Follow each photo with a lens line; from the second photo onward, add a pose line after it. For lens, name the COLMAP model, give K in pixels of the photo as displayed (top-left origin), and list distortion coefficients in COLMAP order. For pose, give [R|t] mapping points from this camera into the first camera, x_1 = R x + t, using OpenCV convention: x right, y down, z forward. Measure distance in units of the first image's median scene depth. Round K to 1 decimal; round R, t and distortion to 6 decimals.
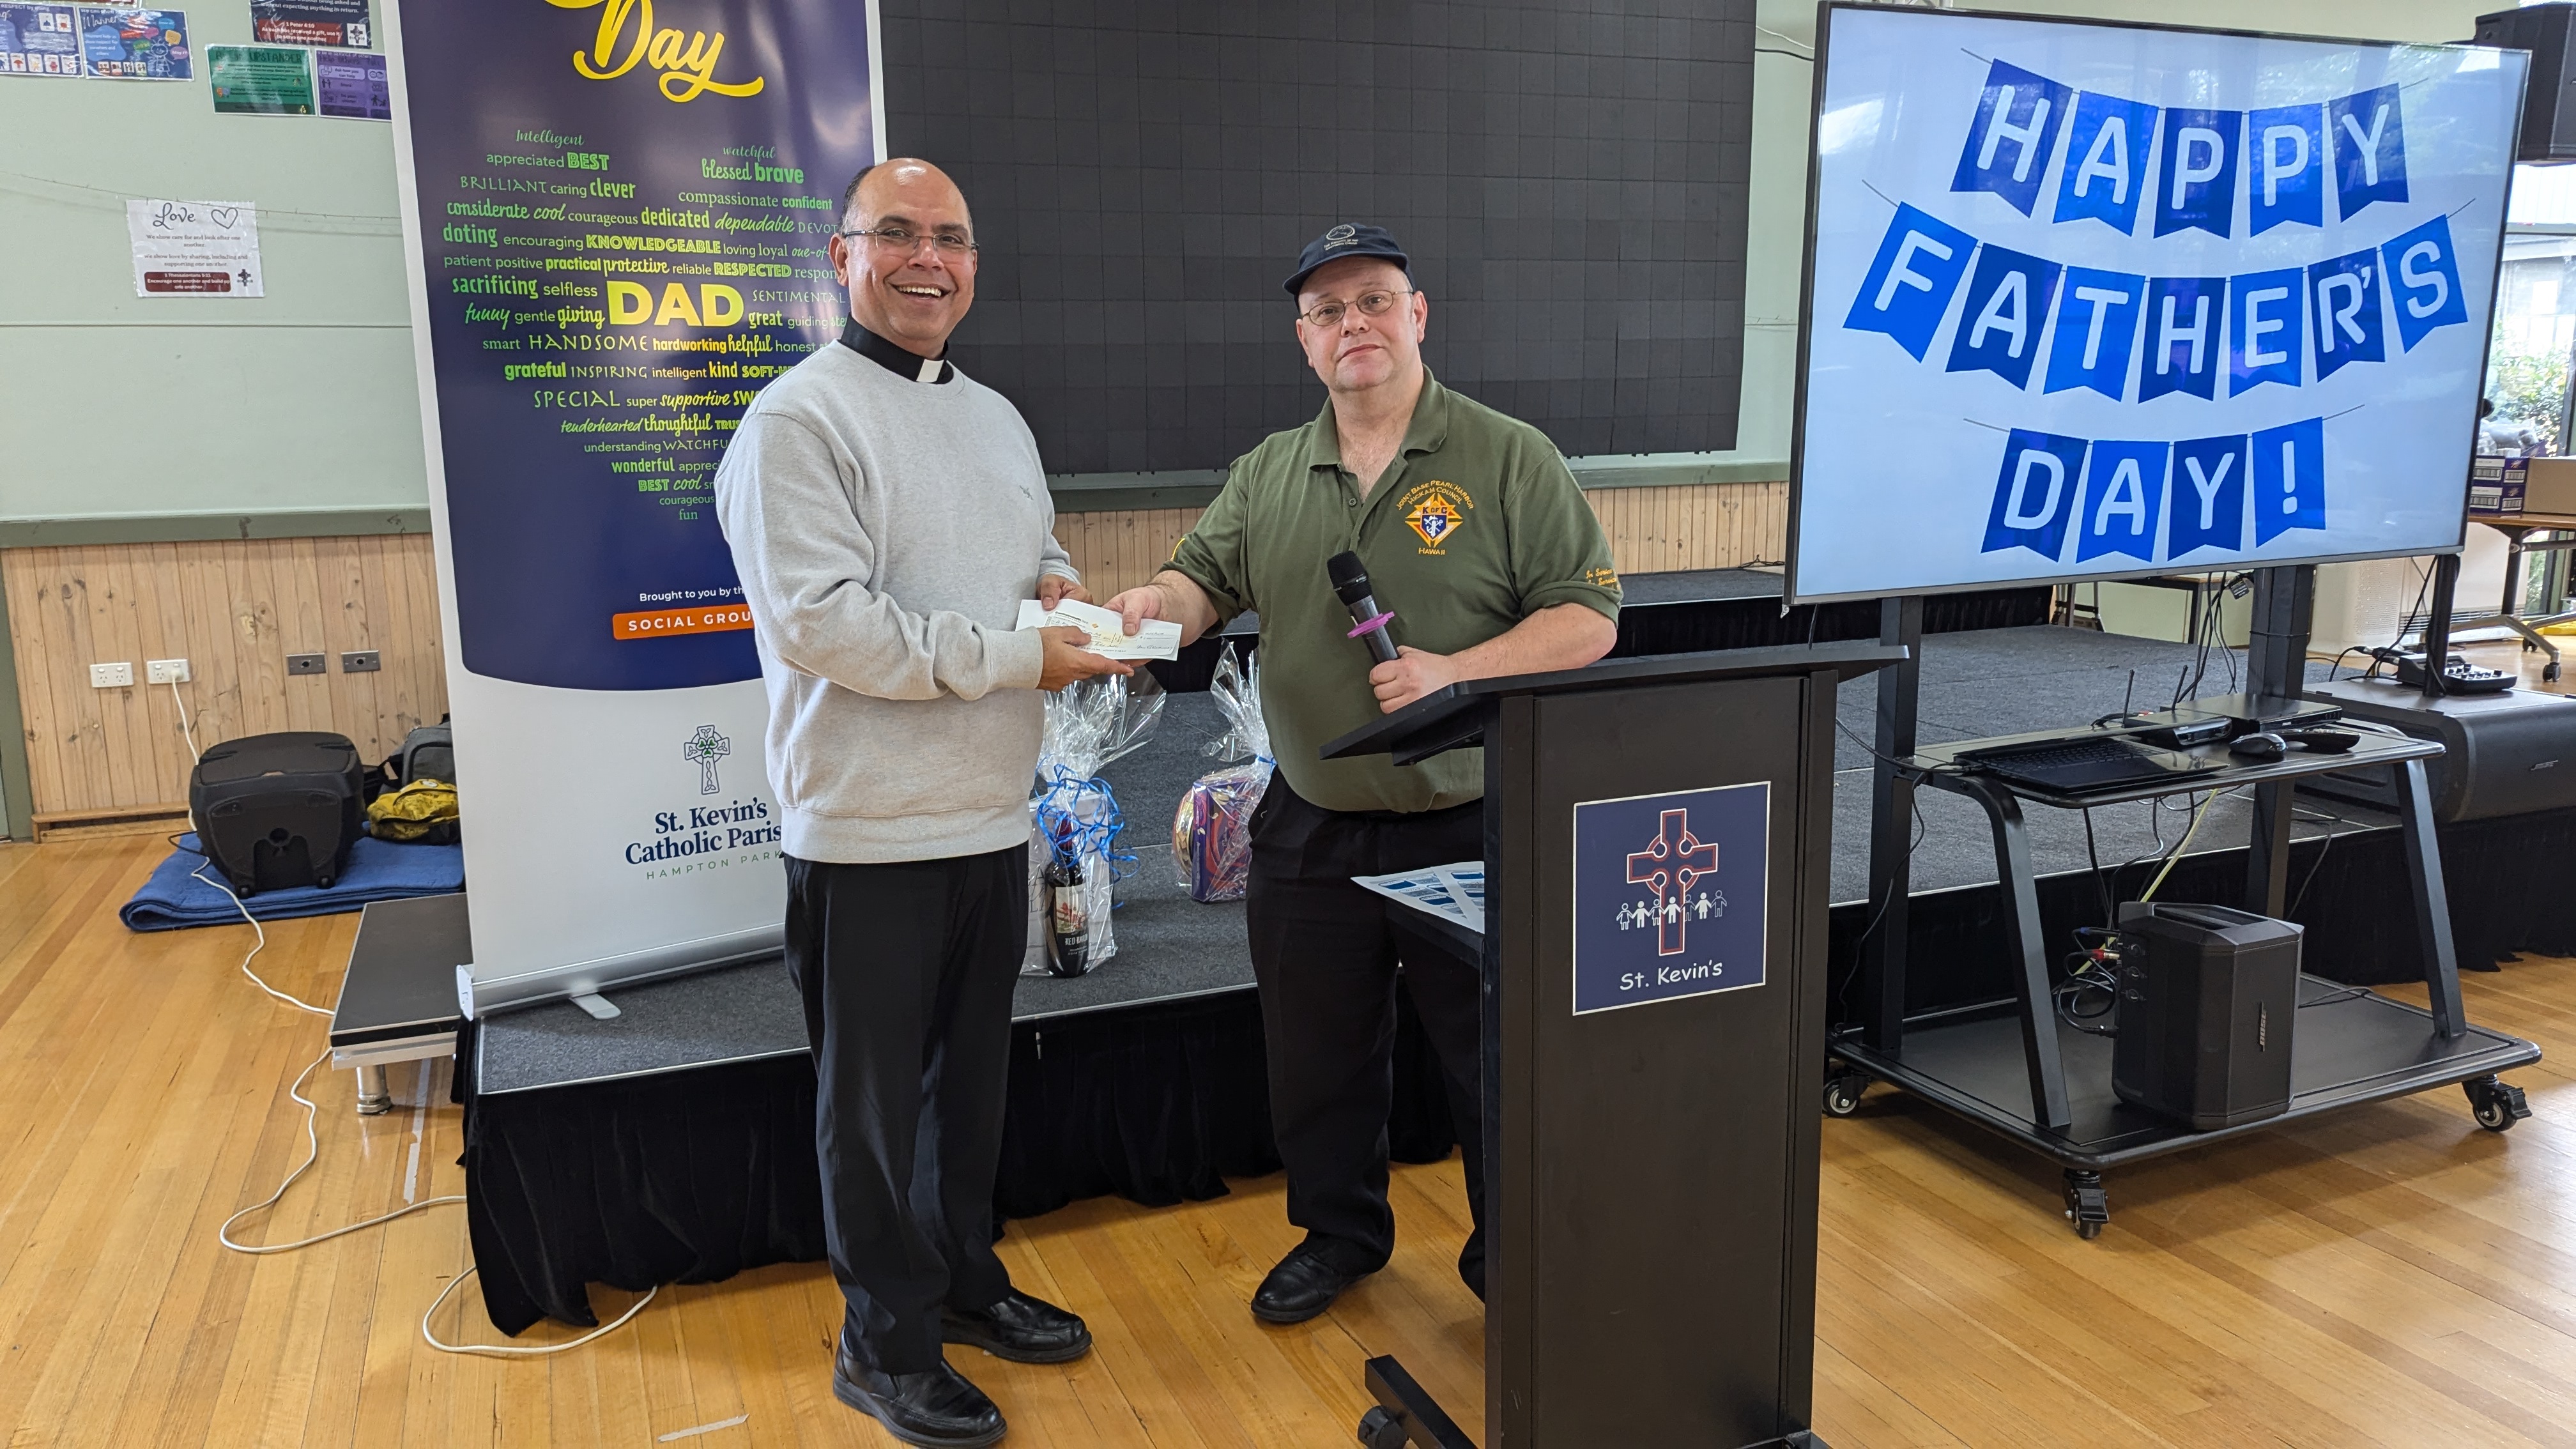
lens RADIAL K [[1882.8, 0, 1245.7], [0, 1882.8, 741.7], [0, 0, 1]] dist [0.034839, -0.033826]
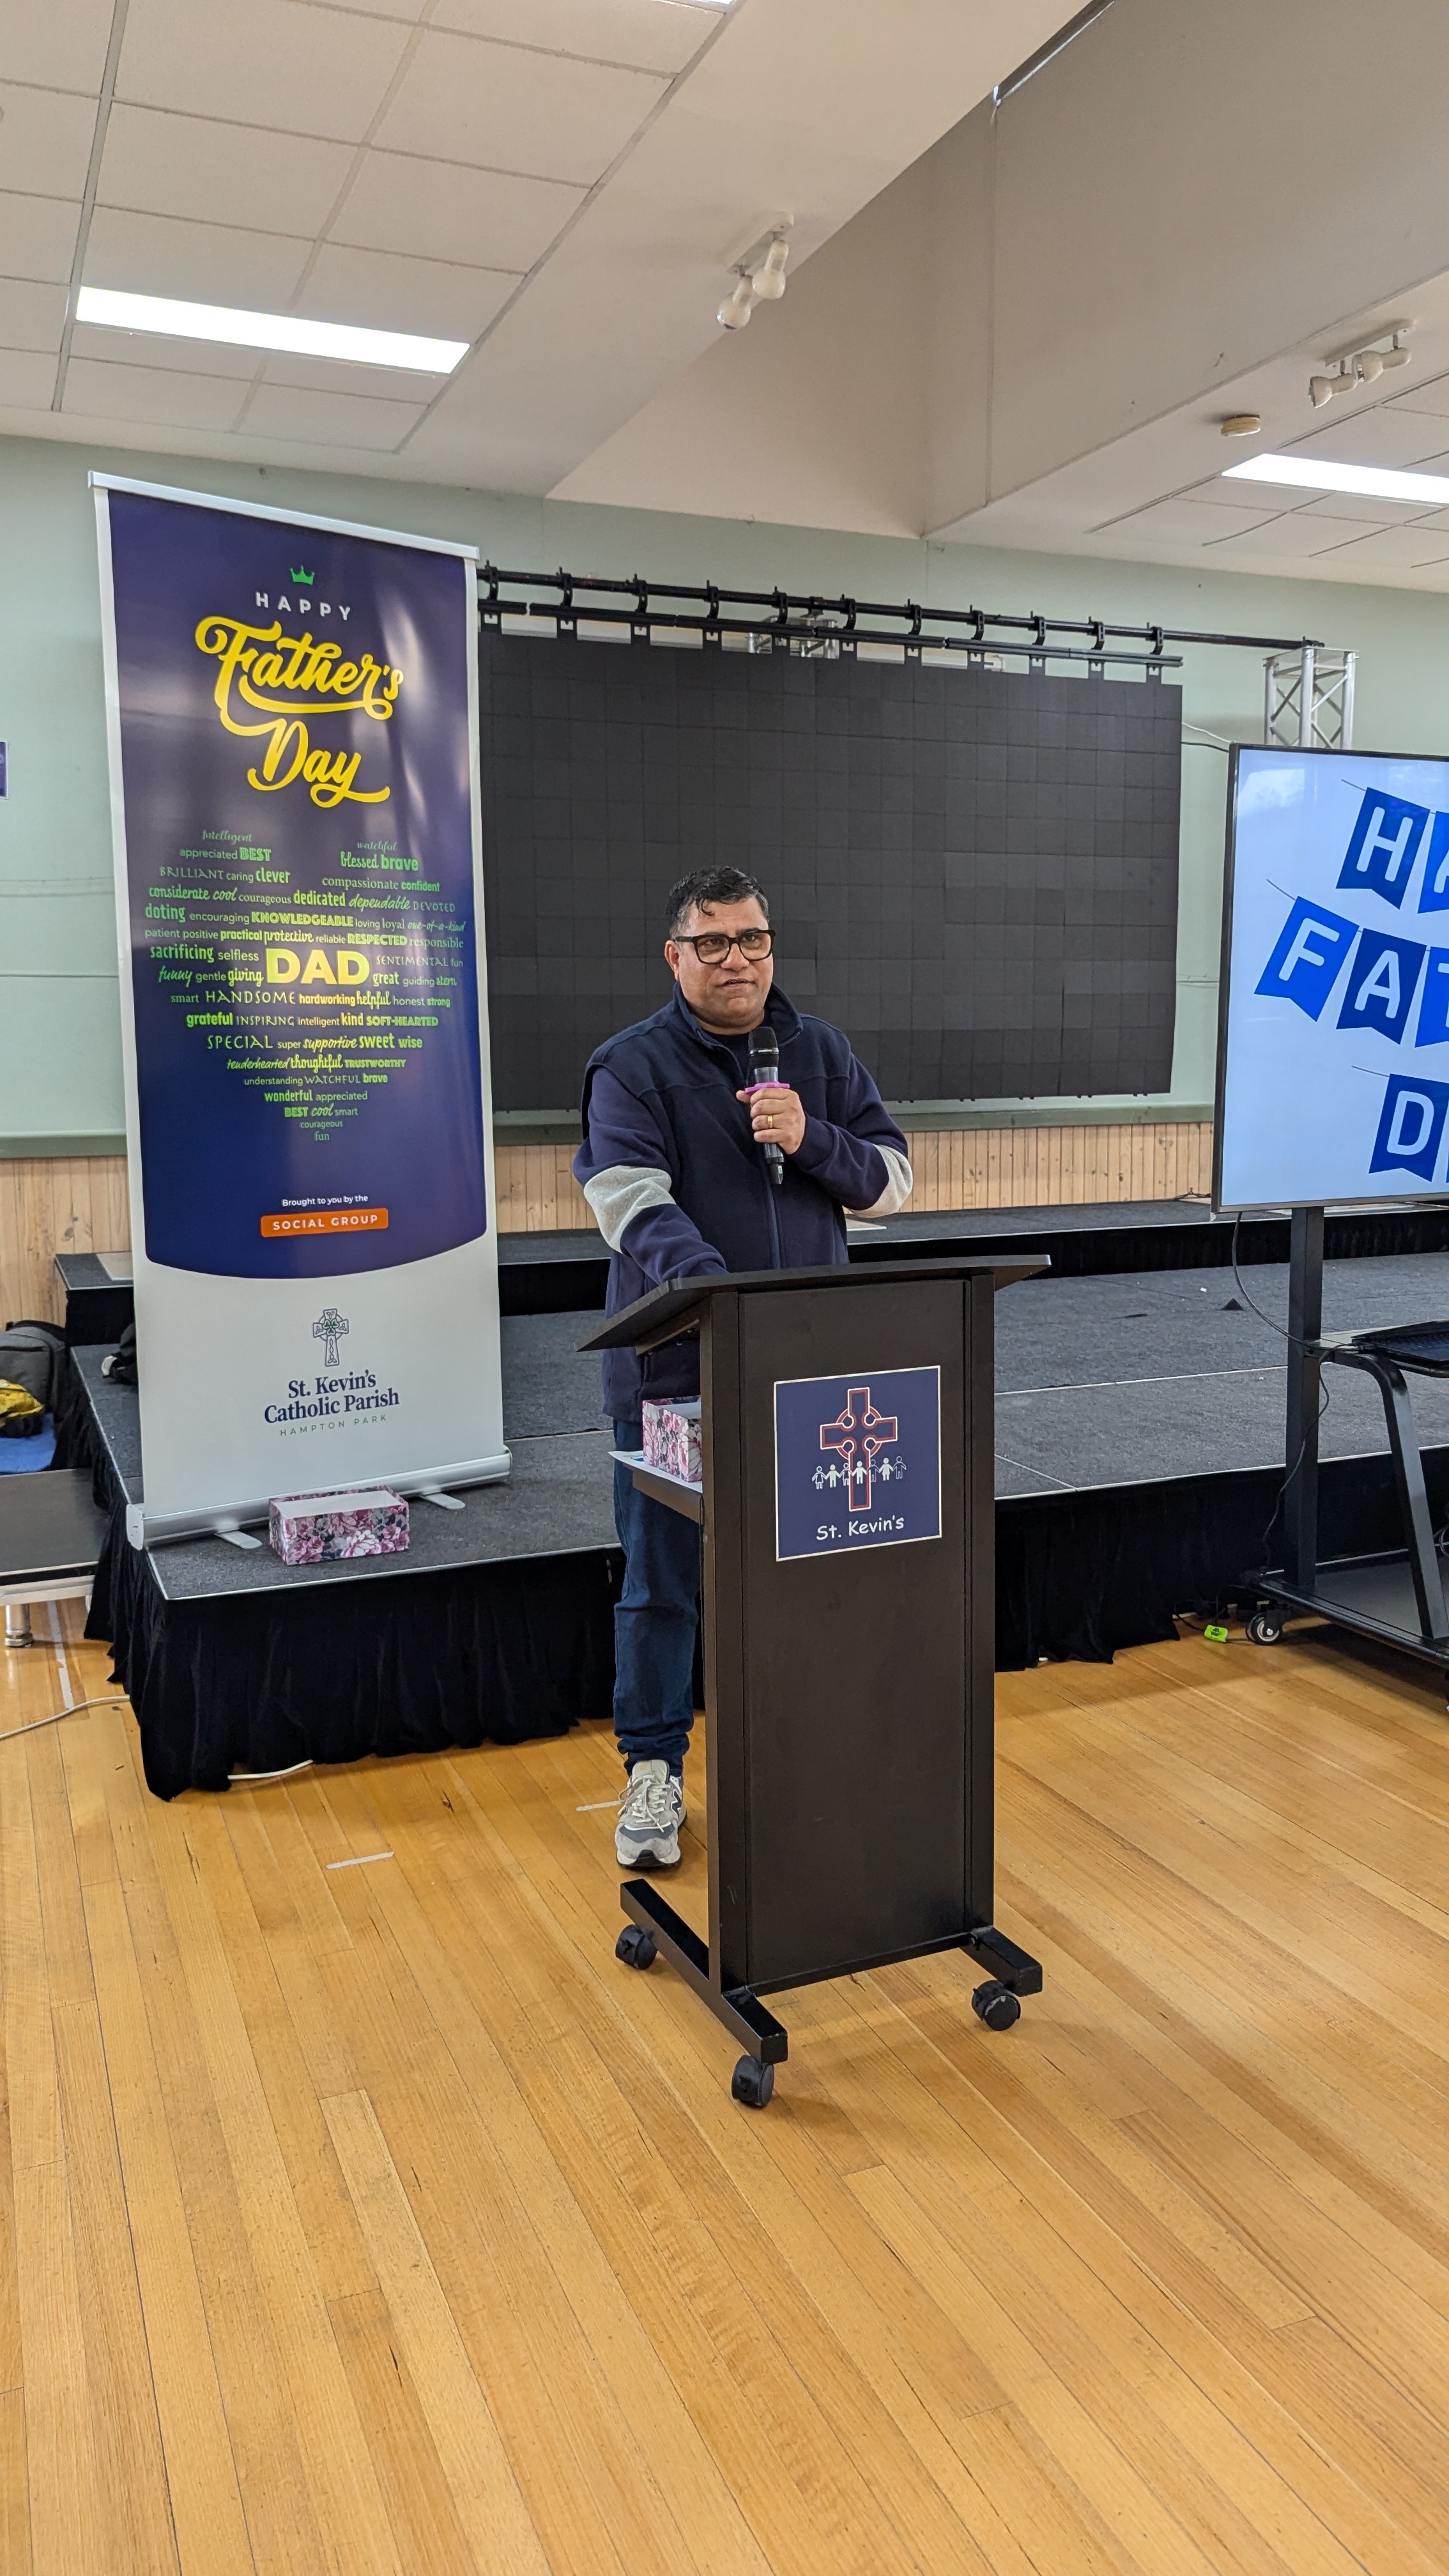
lens RADIAL K [[1882.8, 0, 733.5], [0, 1882.8, 1247.7], [0, 0, 1]] dist [0.034839, -0.033826]
pose [[0.999652, 0.004640, 0.025970, -0.059072], [-0.002766, 0.997420, -0.071736, 0.038535], [-0.026236, 0.071639, 0.997085, -0.218760]]
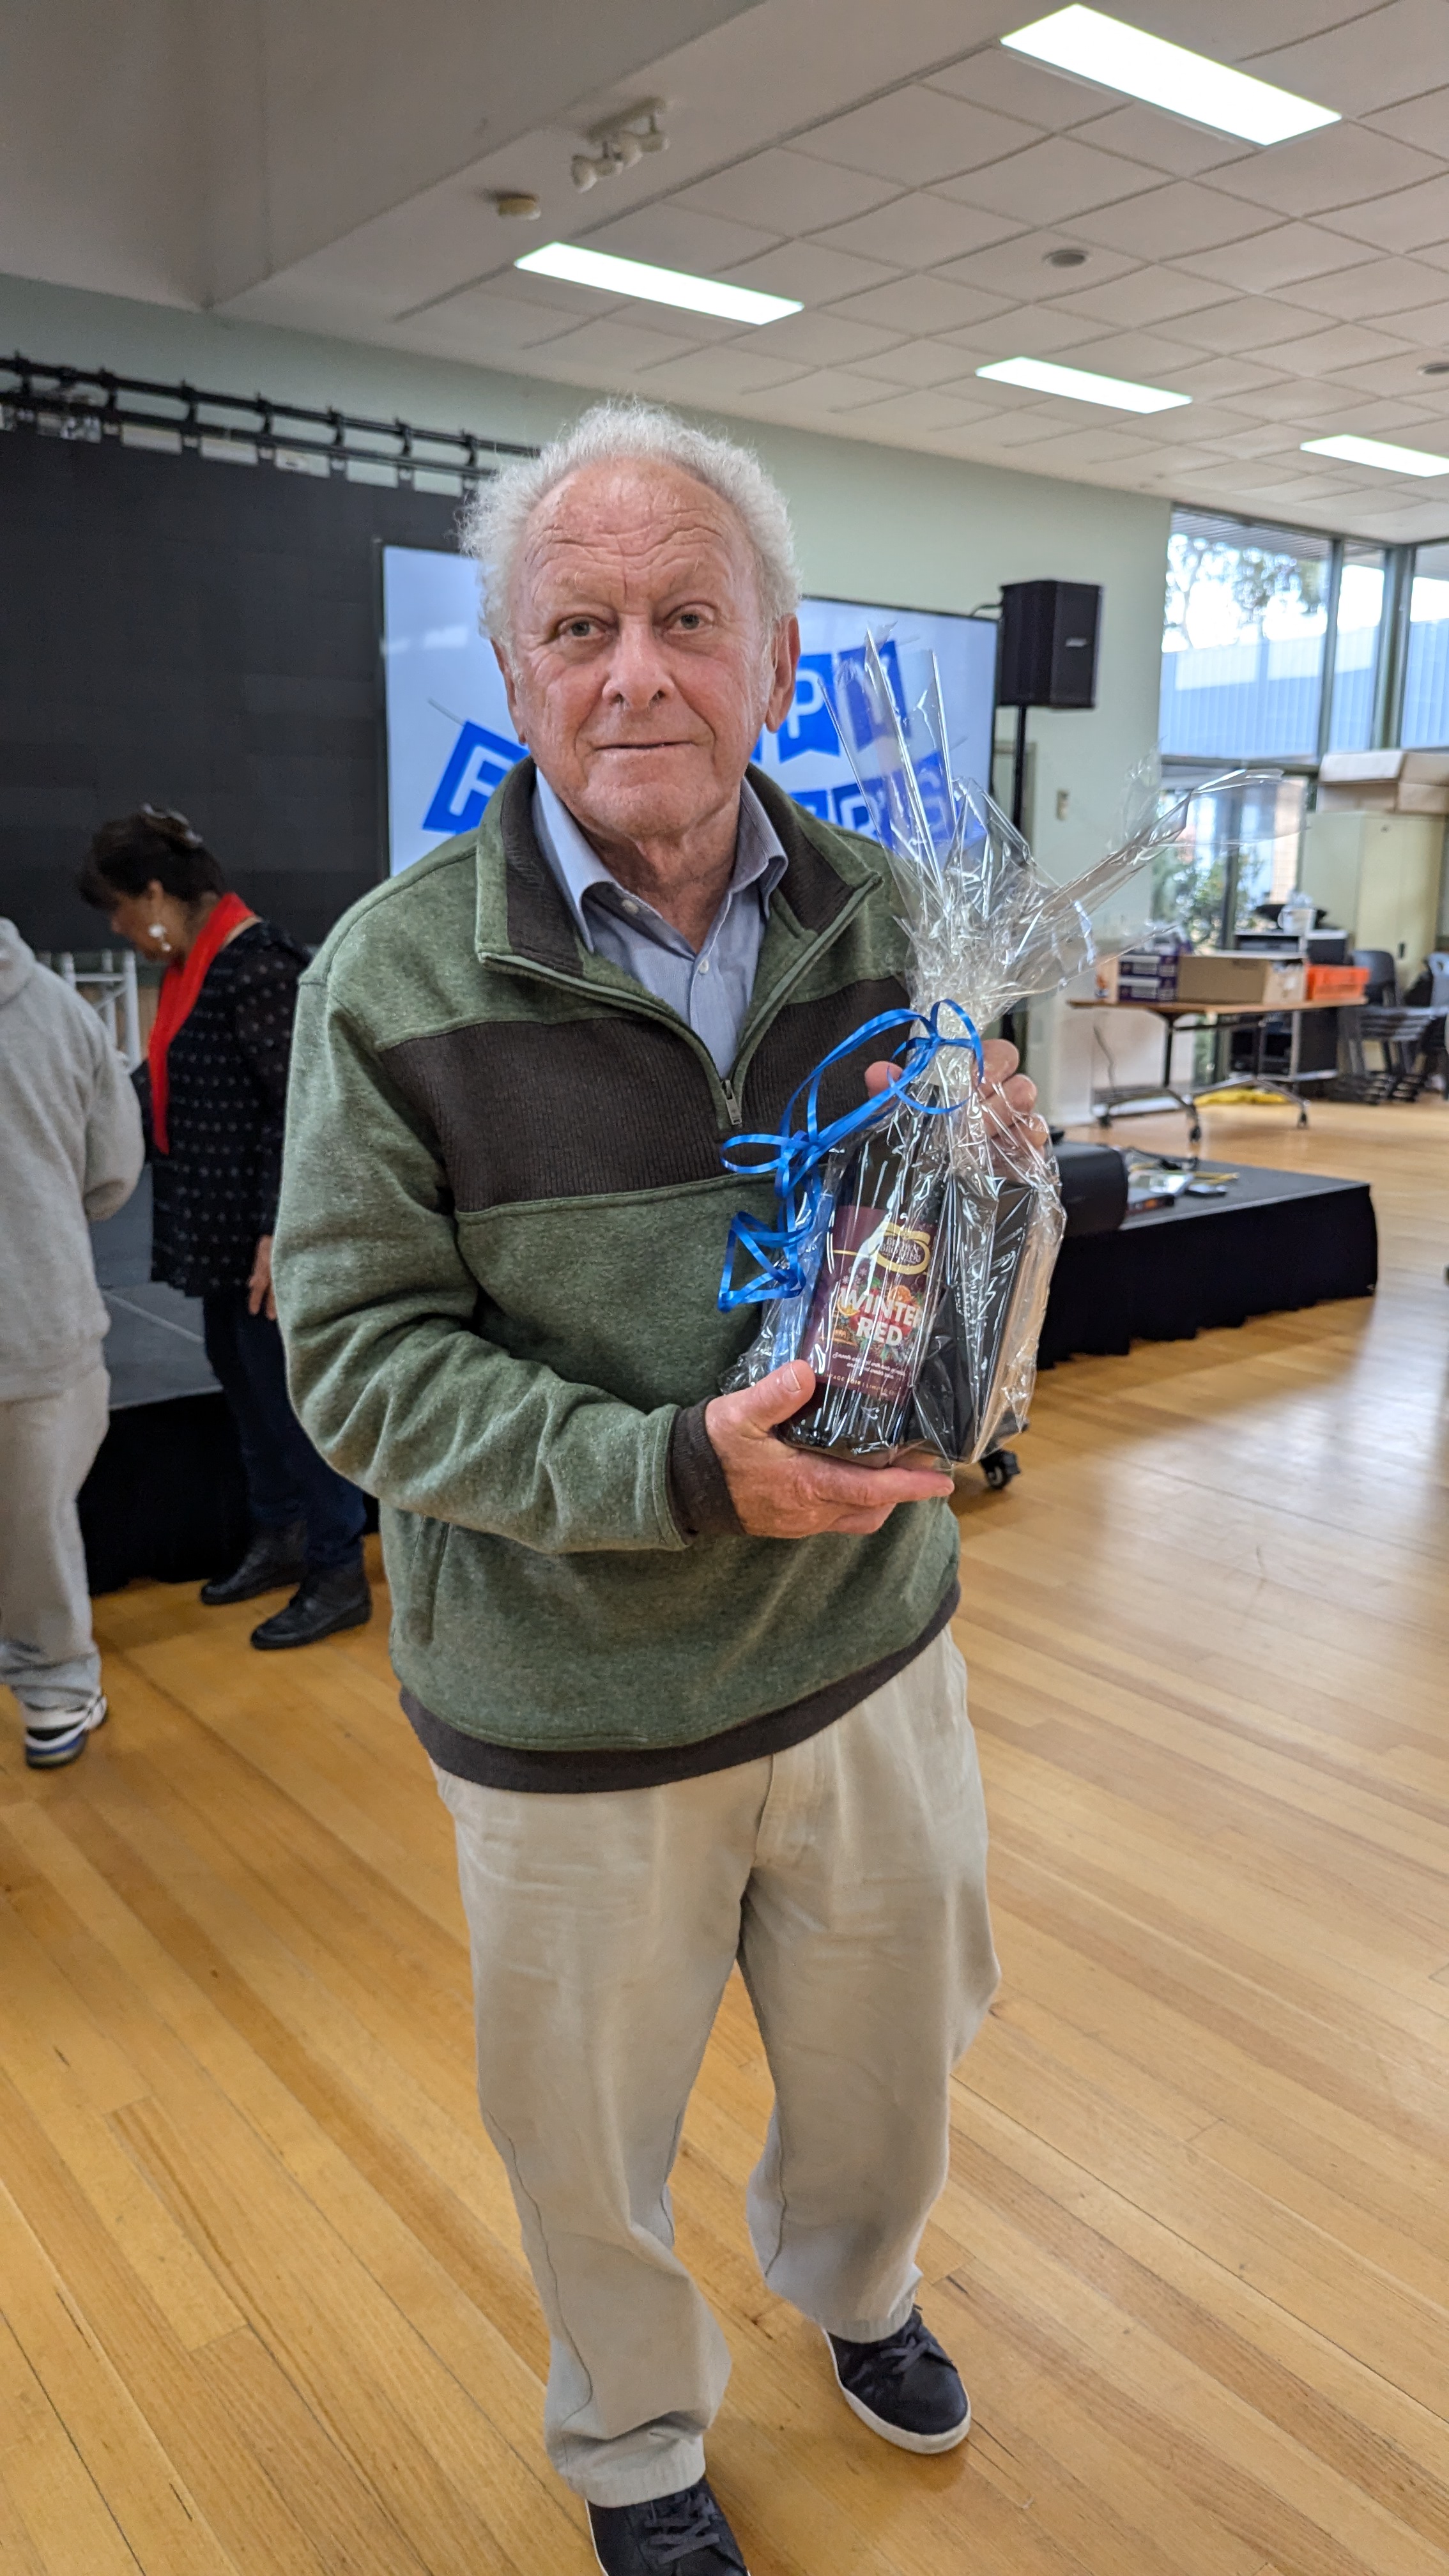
lens RADIAL K [[1882.8, 0, 737.1], [0, 1882.8, 1280.8], [0, 0, 1]] dist [0.034839, -0.033826]
pose [[0.955535, -0.045830, 0.291295, 0.143485], [0.039270, 0.998827, 0.028332, 0.027651], [-0.292251, -0.015633, 0.956214, -0.143626]]
